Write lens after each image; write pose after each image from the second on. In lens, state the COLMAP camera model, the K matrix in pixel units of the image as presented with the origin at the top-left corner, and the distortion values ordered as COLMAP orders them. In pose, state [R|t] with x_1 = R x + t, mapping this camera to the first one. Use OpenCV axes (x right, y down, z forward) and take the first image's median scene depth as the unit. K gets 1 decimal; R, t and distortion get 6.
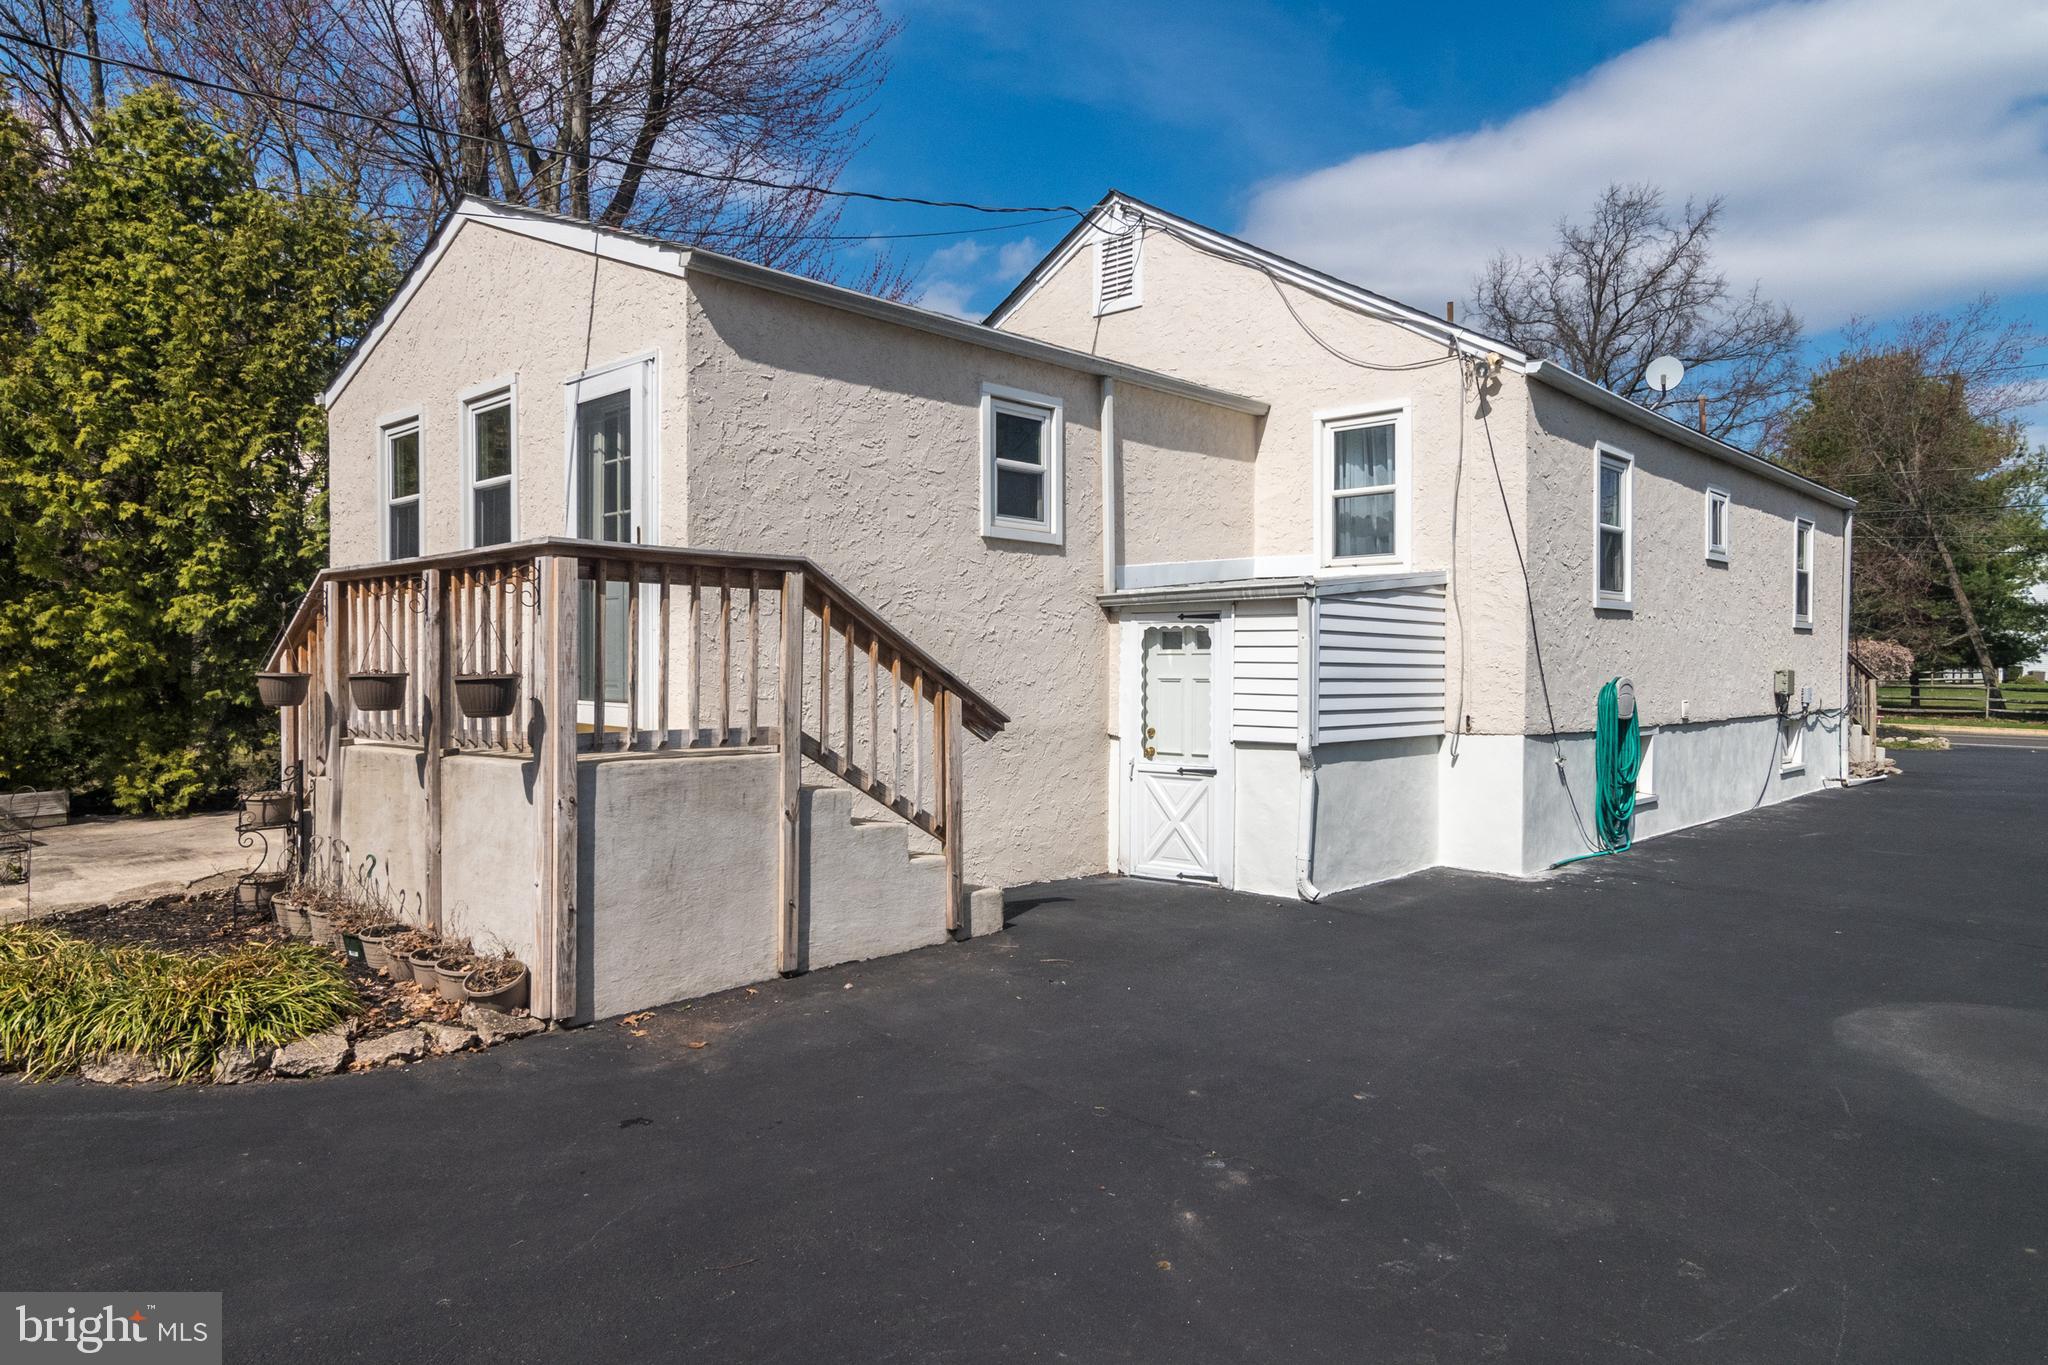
lens RADIAL K [[1258.2, 0, 1024.2], [0, 1258.2, 650.8], [0, 0, 1]] dist [-0.000680, 0.000700]
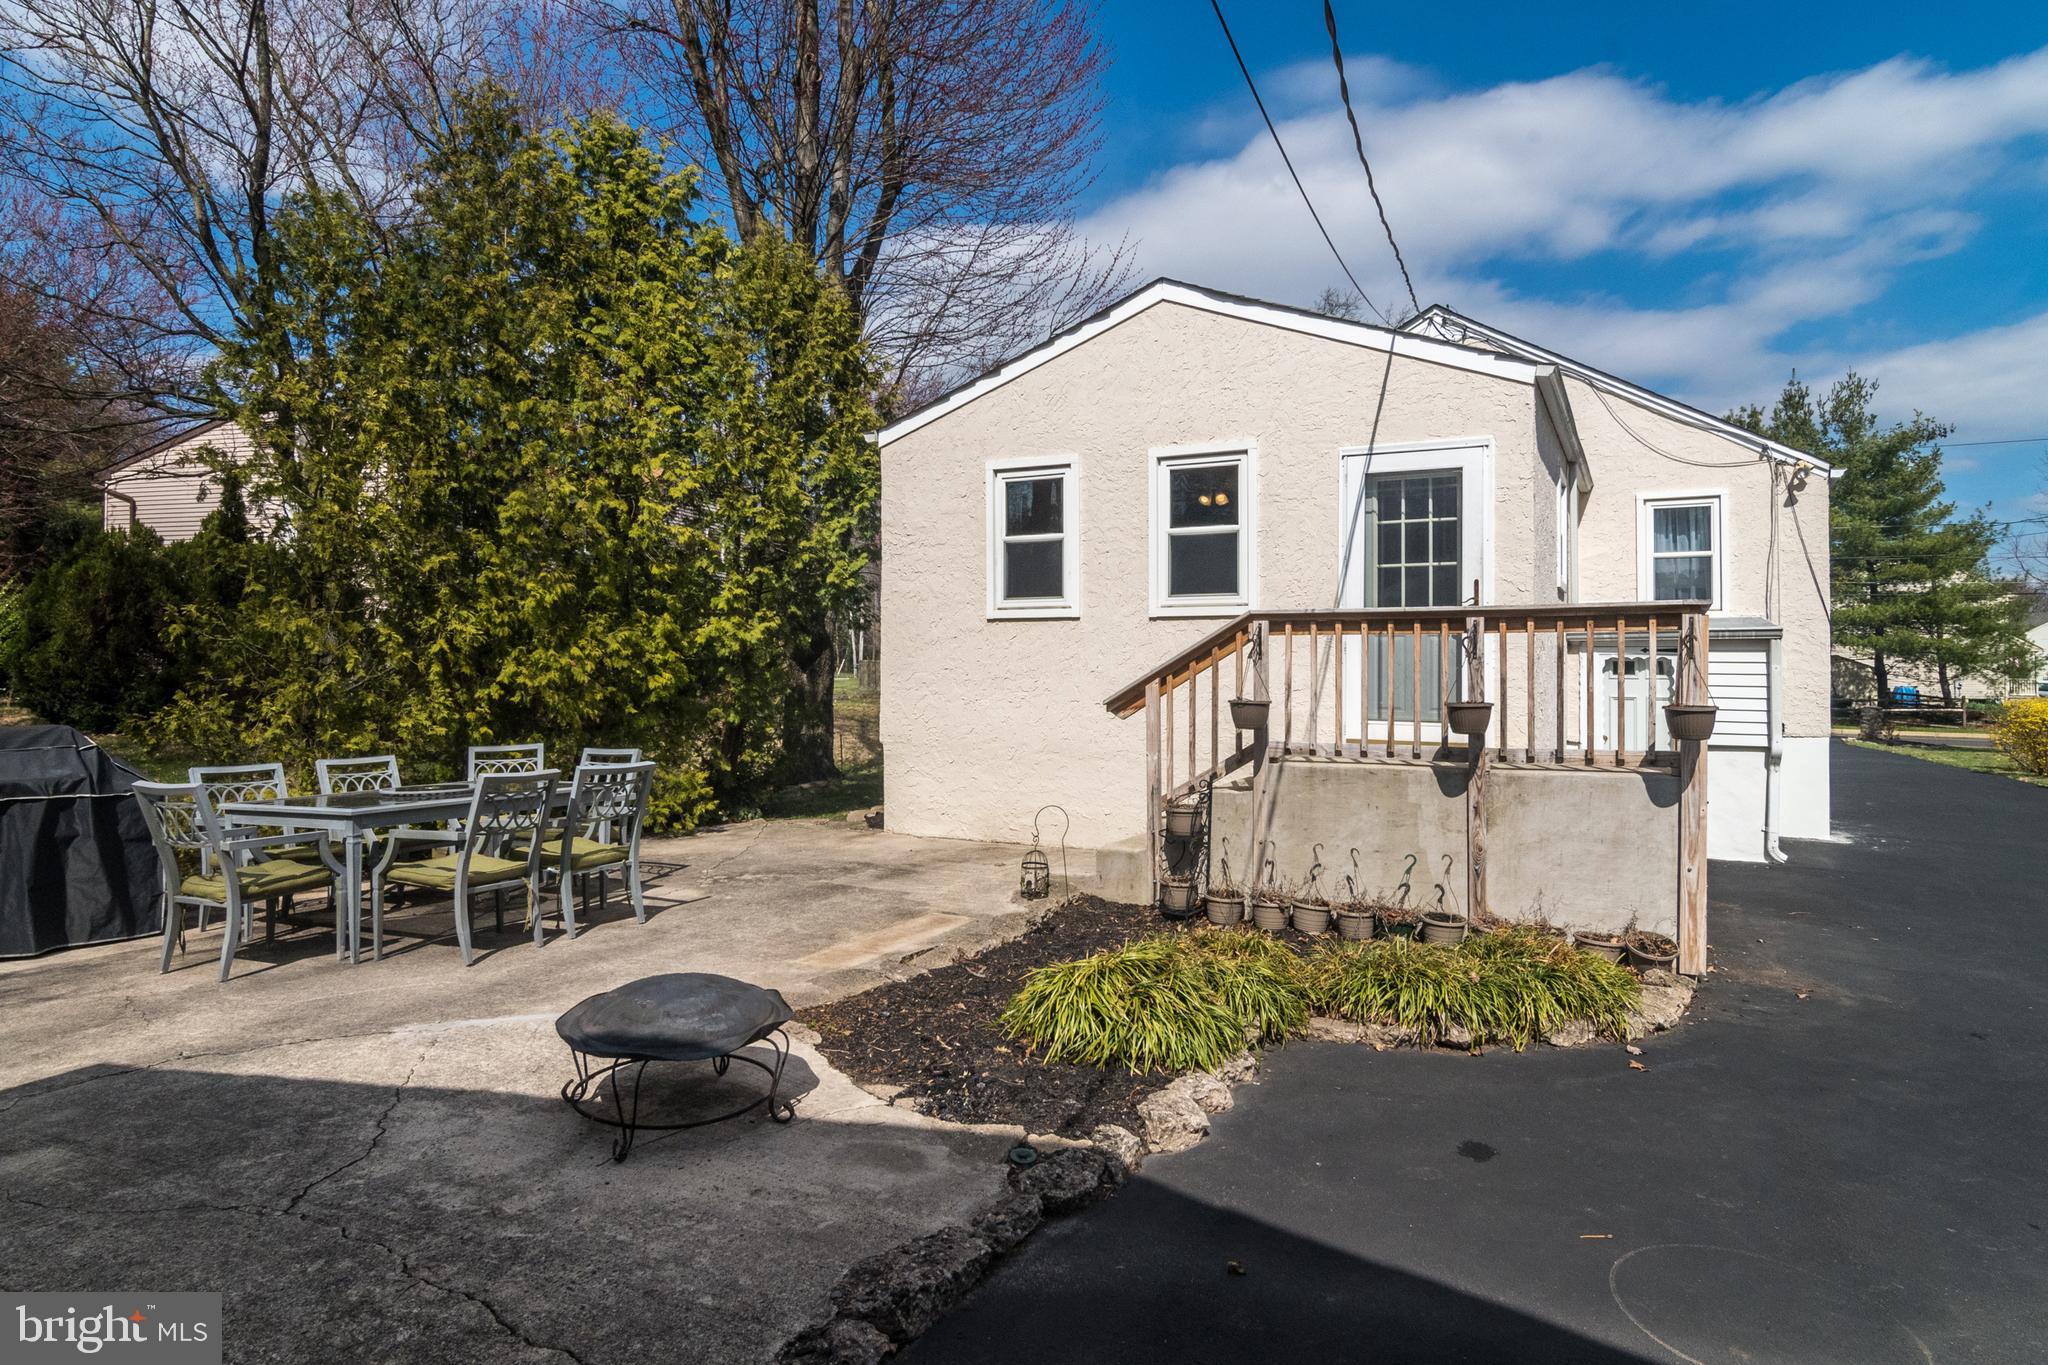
lens RADIAL K [[1134.9, 0, 1024.6], [0, 1134.9, 641.2], [0, 0, 1]] dist [0.018494, 0.000114]
pose [[0.957781, 0.009992, 0.287324, -0.788369], [-0.006303, 0.999885, -0.013759, -0.015470], [-0.287428, 0.011367, 0.957735, 0.042396]]
